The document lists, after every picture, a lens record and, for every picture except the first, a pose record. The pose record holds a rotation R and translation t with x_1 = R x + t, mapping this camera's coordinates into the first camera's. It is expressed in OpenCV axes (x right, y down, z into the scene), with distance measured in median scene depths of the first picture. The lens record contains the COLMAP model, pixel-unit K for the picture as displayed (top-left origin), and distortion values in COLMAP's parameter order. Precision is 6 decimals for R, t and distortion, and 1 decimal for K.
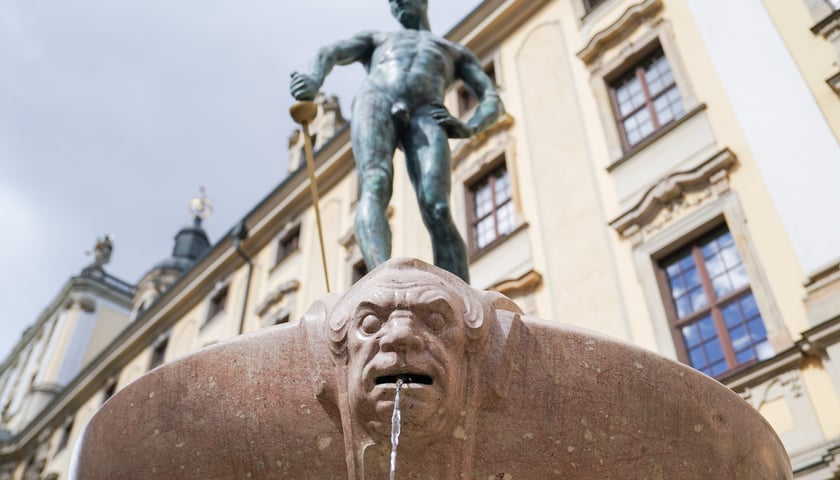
lens RADIAL K [[810.2, 0, 399.6], [0, 810.2, 237.4], [0, 0, 1]] dist [0.002538, -0.006936]
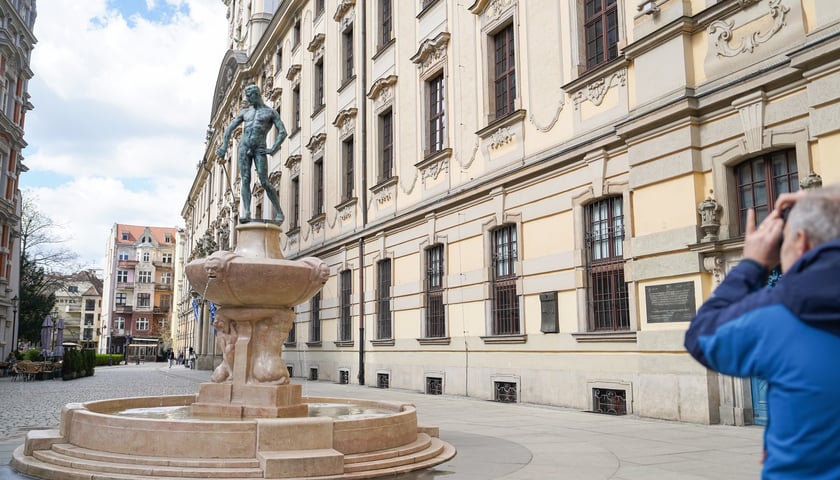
lens RADIAL K [[706.5, 0, 420.0], [0, 706.5, 240.0], [0, 0, 1]] dist [0.000546, -0.000650]
pose [[0.967210, -0.052075, -0.248581, 0.081812], [0.177674, 0.838120, 0.515739, -0.062603], [0.181483, -0.542994, 0.819891, -0.068549]]
